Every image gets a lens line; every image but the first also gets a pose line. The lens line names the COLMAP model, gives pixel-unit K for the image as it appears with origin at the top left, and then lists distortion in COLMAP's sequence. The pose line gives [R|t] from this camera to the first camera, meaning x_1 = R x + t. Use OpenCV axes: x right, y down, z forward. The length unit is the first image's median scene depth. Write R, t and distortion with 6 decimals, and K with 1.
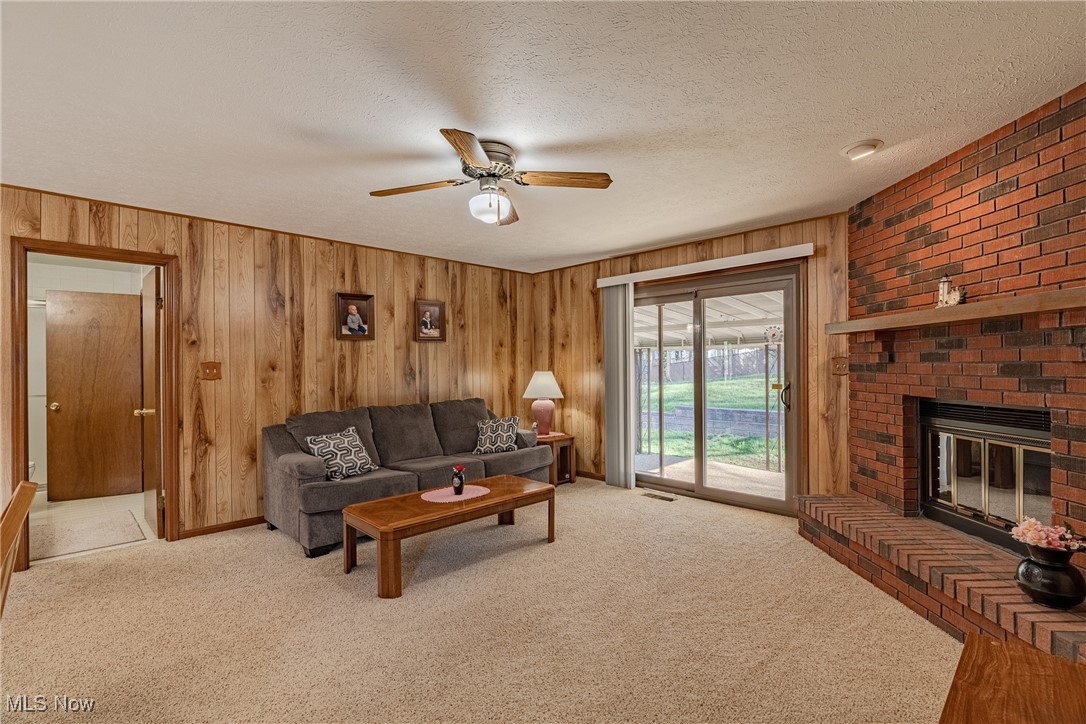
lens RADIAL K [[497.9, 0, 542.9], [0, 497.9, 368.4], [0, 0, 1]] dist [-0.005925, 0.002574]
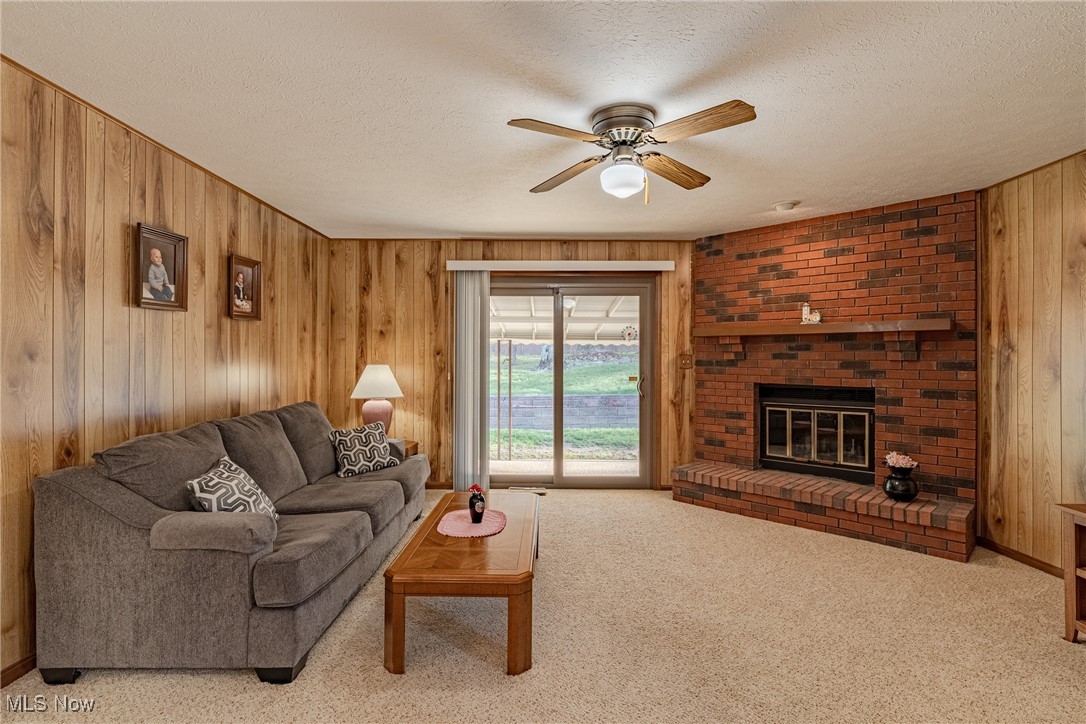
lens RADIAL K [[531.2, 0, 542.7], [0, 531.2, 359.3], [0, 0, 1]] dist [-0.004457, 0.001090]
pose [[0.707032, 0.011696, 0.707085, -0.544704], [-0.007360, 0.999931, -0.009181, 0.004264], [-0.707144, 0.001287, 0.707069, 0.269355]]
